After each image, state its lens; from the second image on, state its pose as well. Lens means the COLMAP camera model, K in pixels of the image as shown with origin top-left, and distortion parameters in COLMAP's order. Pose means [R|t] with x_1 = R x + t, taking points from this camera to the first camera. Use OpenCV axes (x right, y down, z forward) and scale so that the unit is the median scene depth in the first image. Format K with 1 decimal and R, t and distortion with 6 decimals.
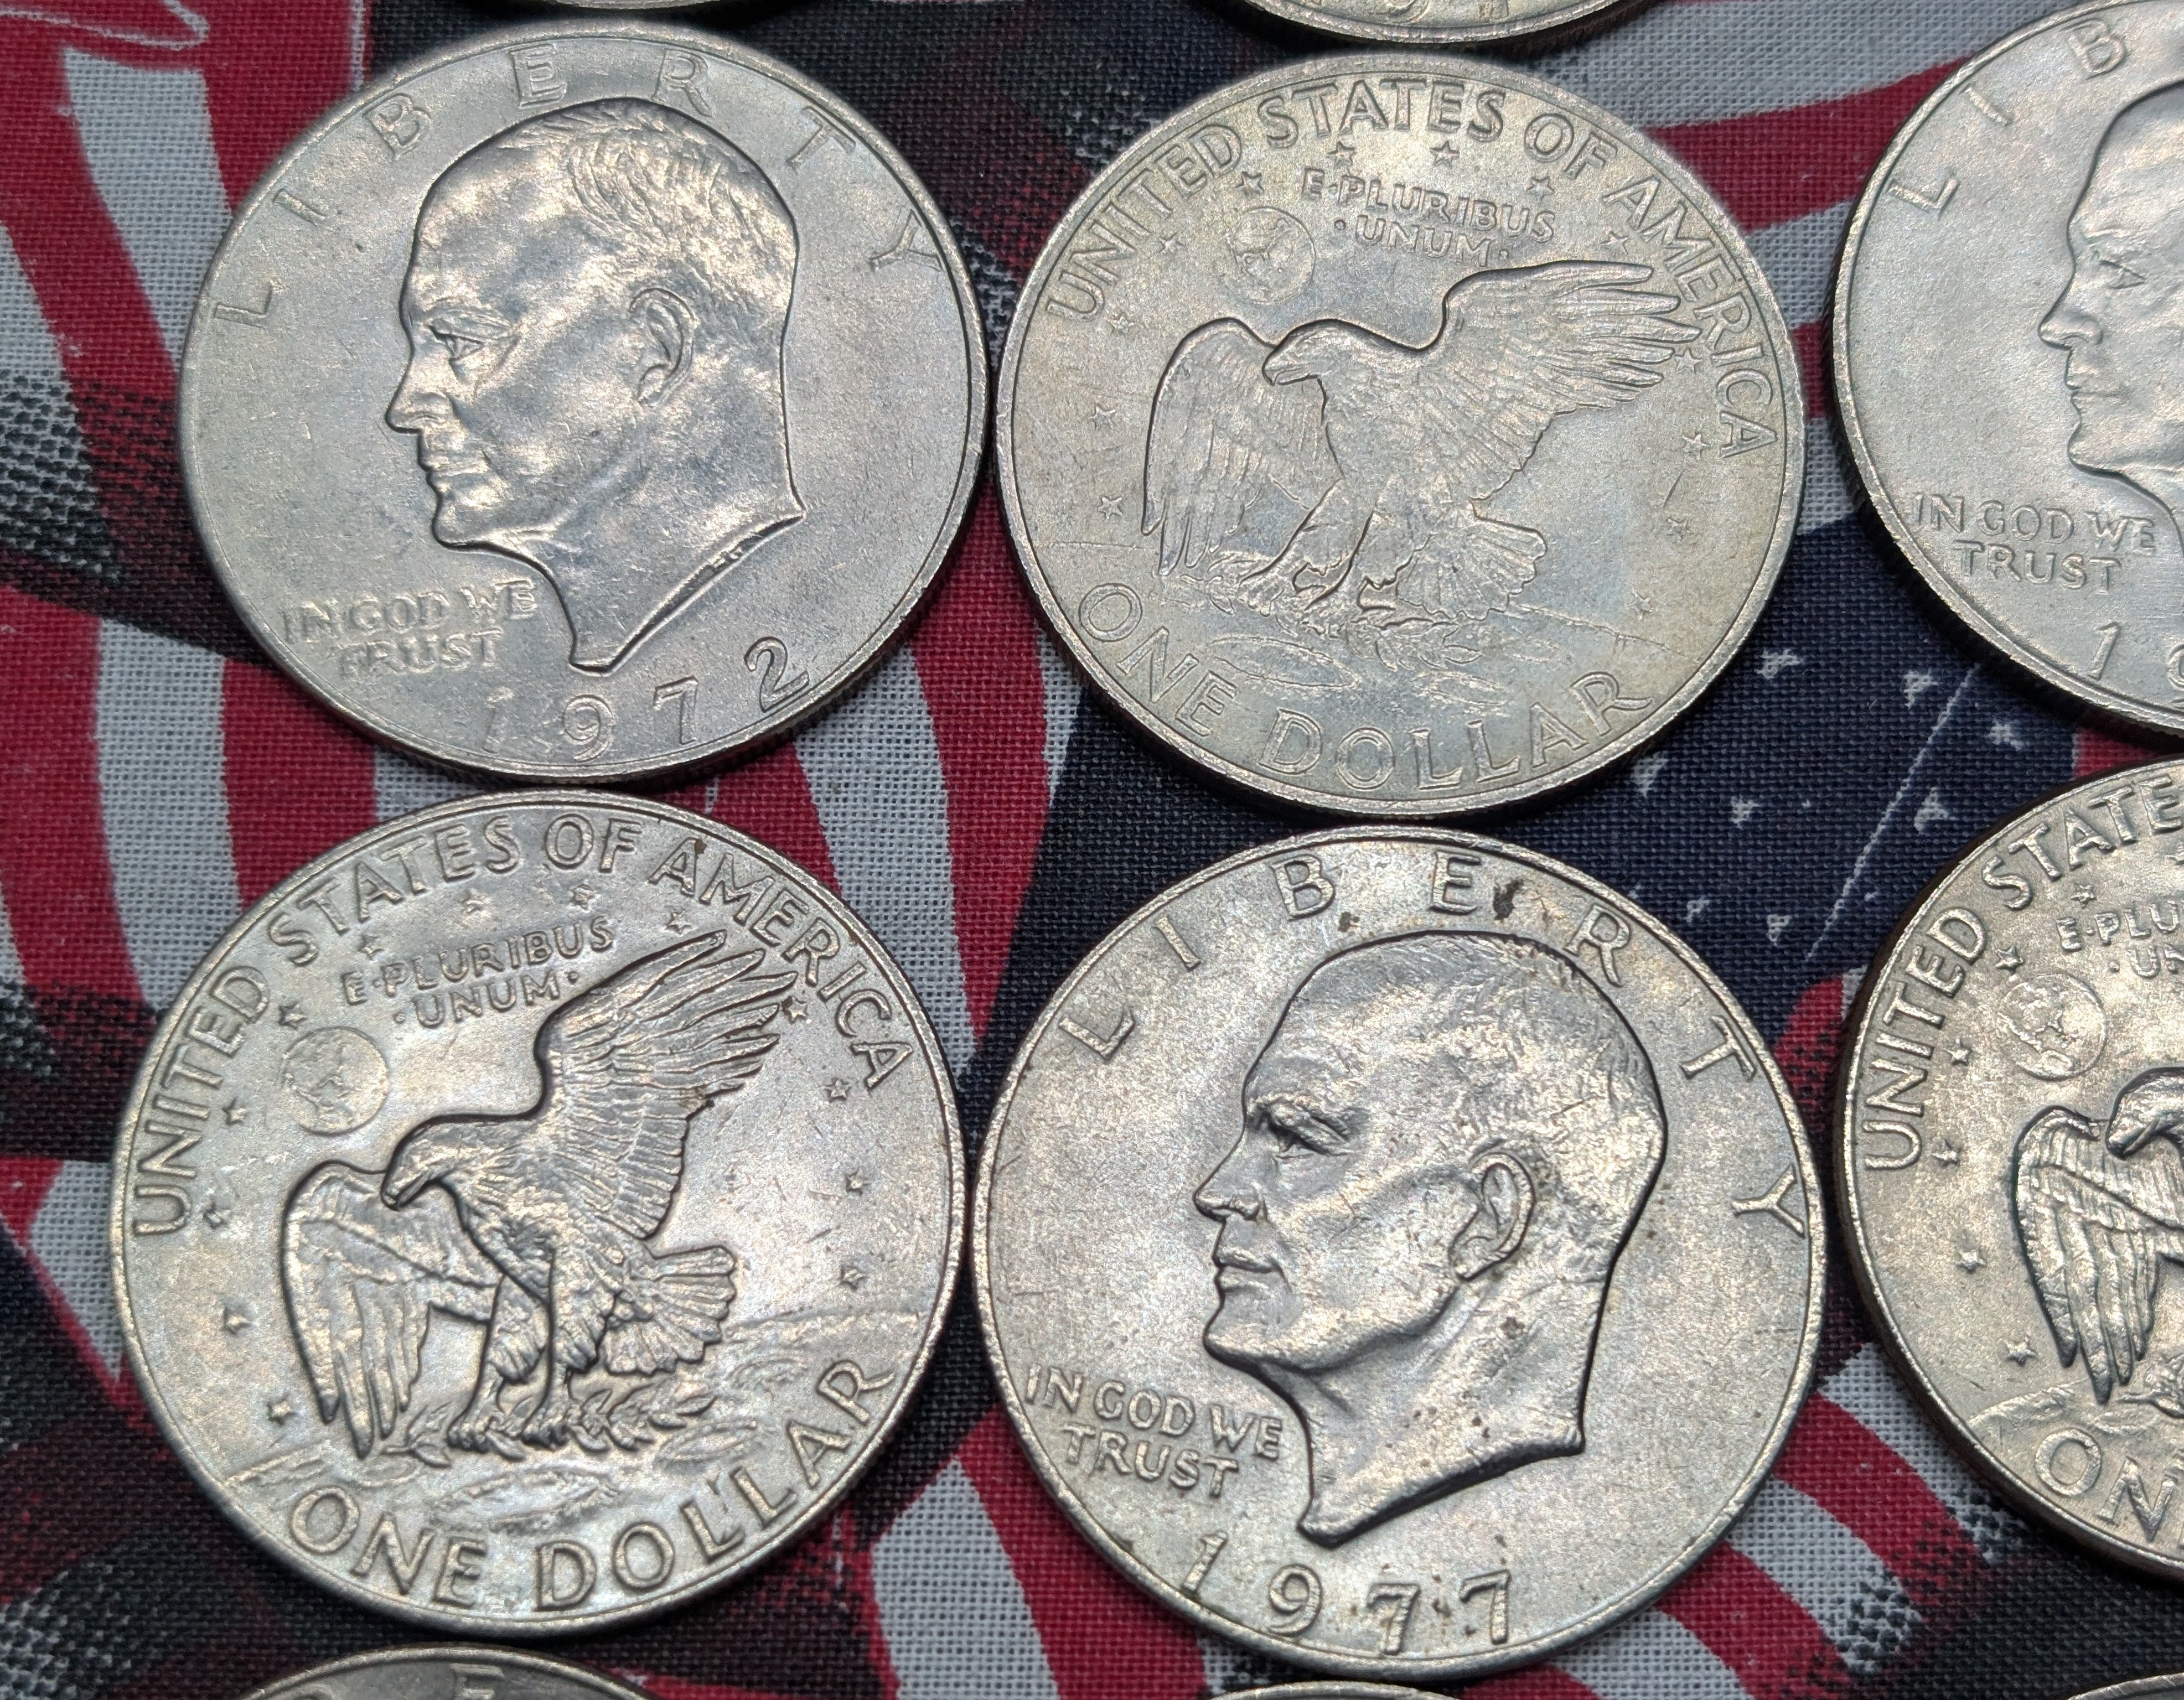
lens RADIAL K [[3490.1, 0, 1093.7], [0, 3490.1, 907.1], [0, 0, 1]] dist [0.071616, 0.000000]
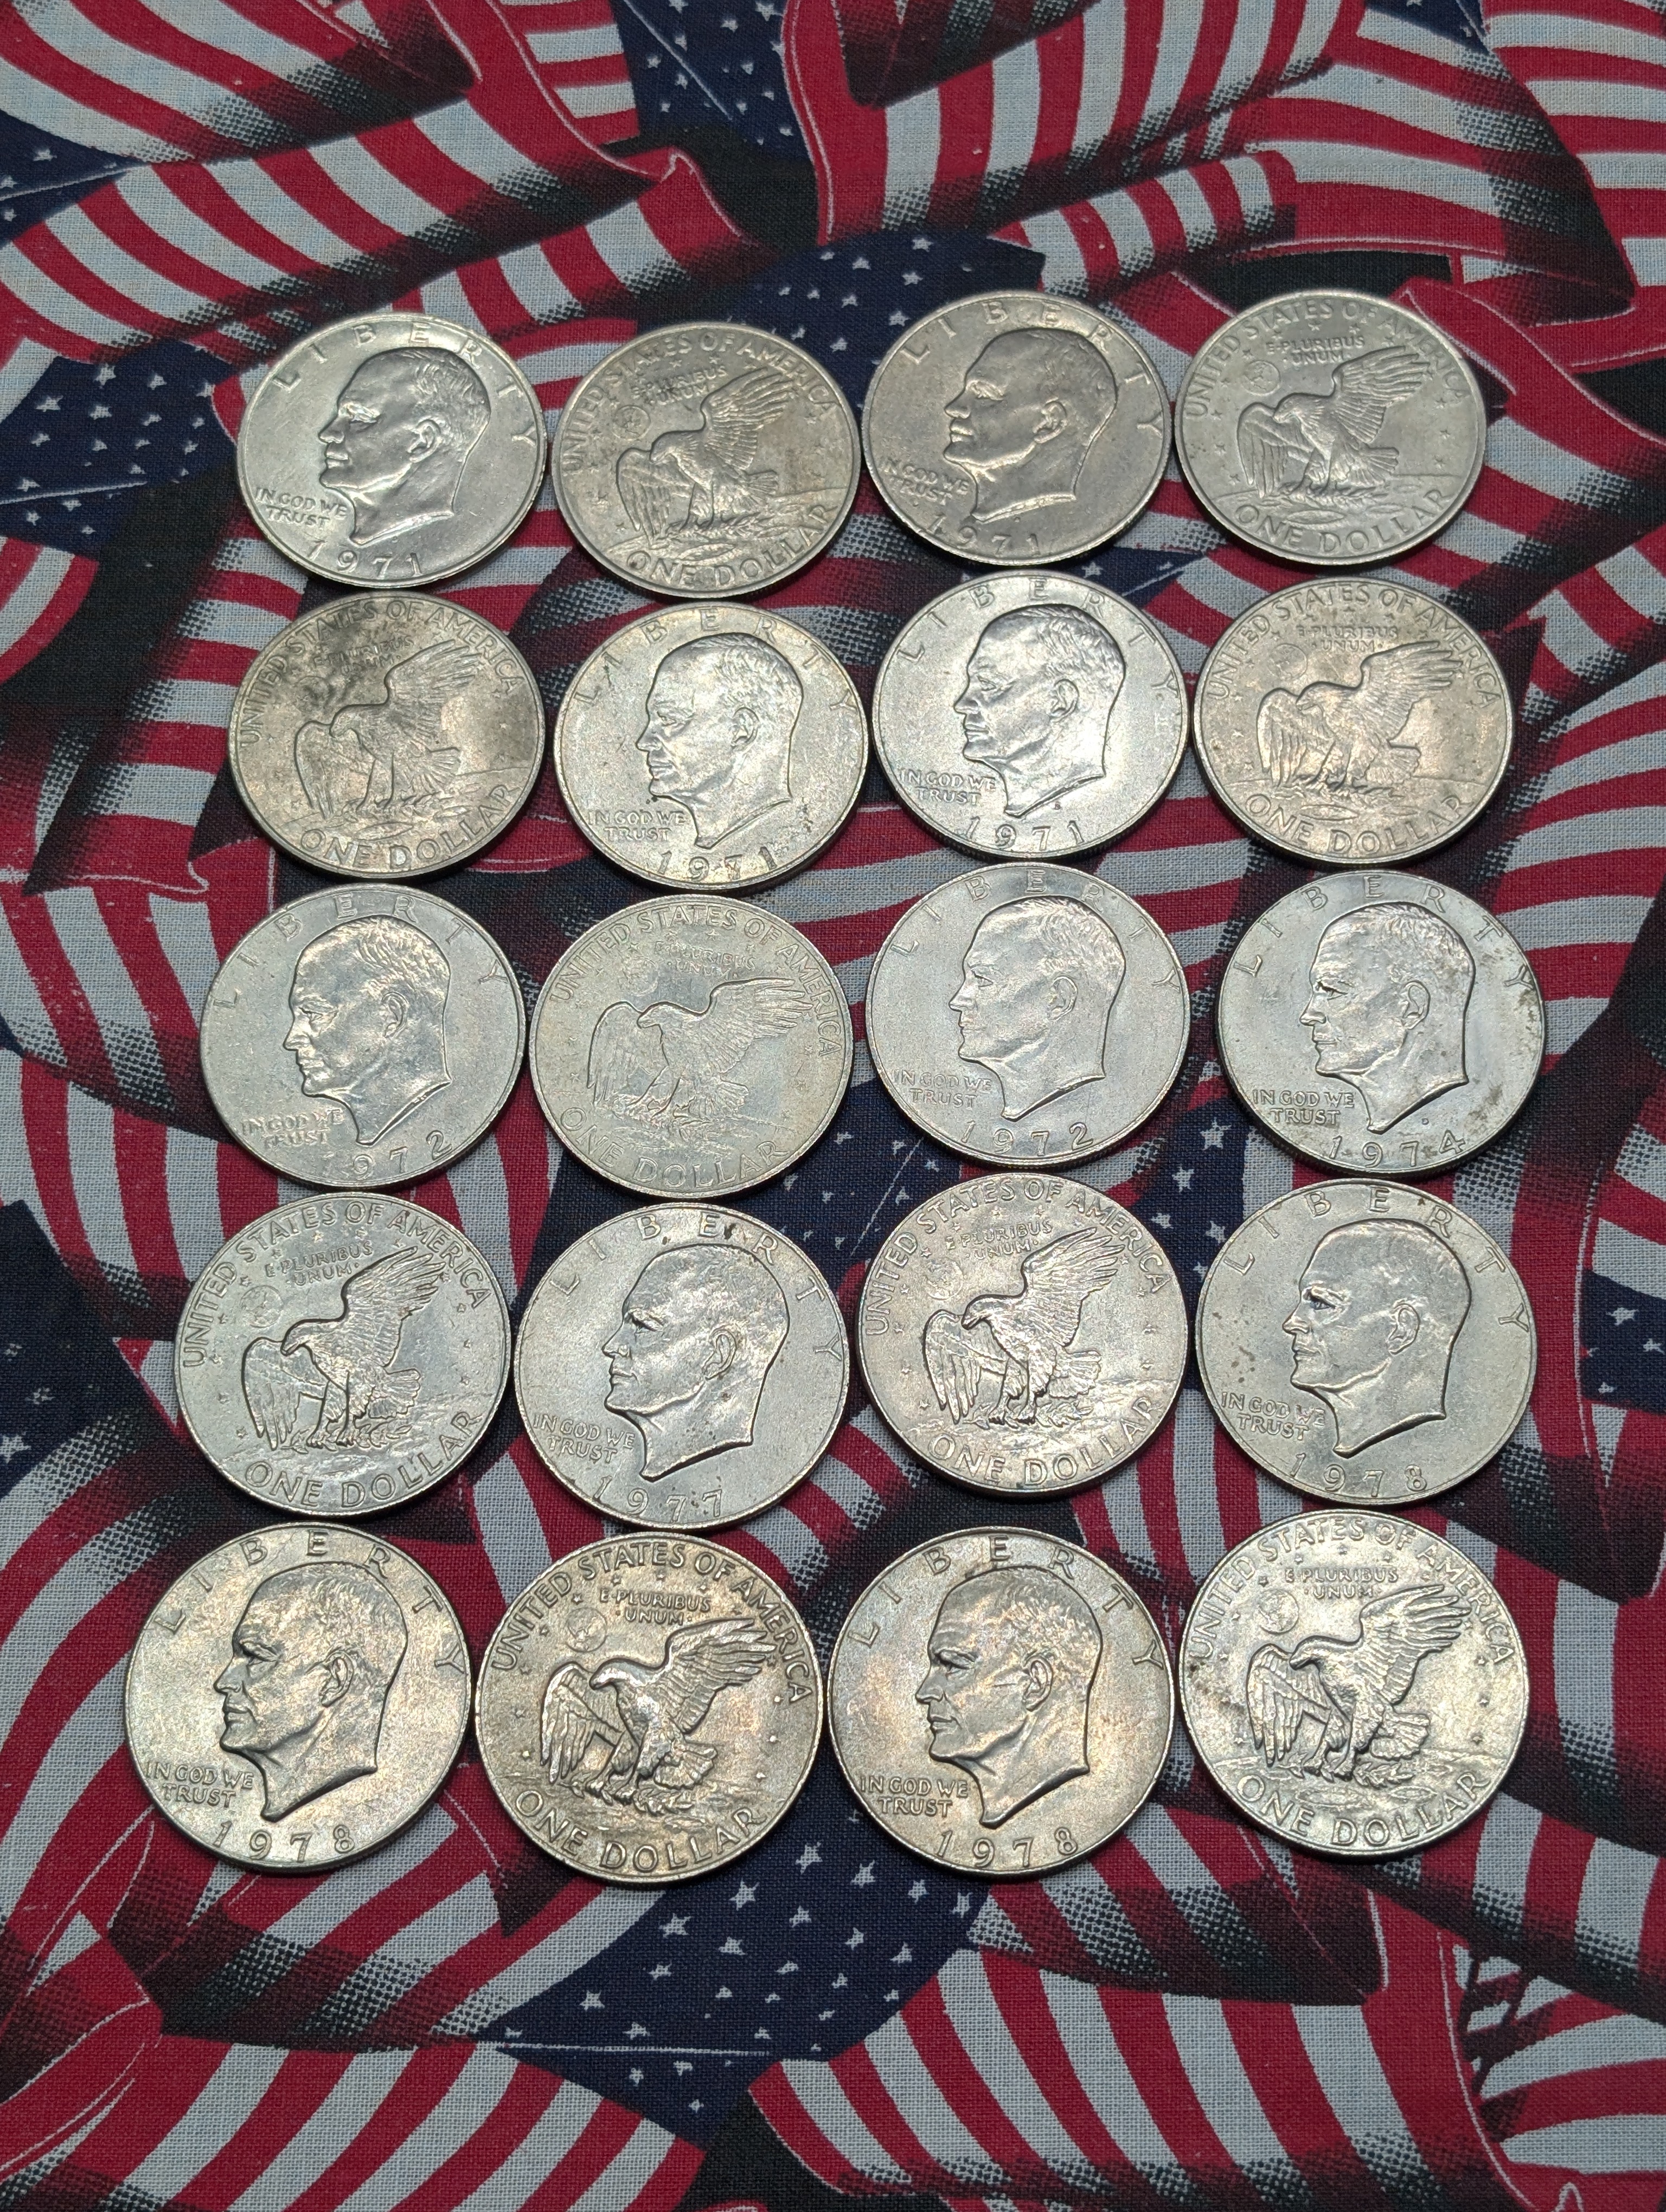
lens RADIAL K [[3489.8, 0, 824.7], [0, 3489.8, 1127.1], [0, 0, 1]] dist [0.239907, 0.000000]
pose [[0.999786, -0.010284, -0.017933, 0.231366], [0.008618, 0.995849, -0.090614, 0.150566], [0.018790, 0.090440, 0.995725, -1.499814]]
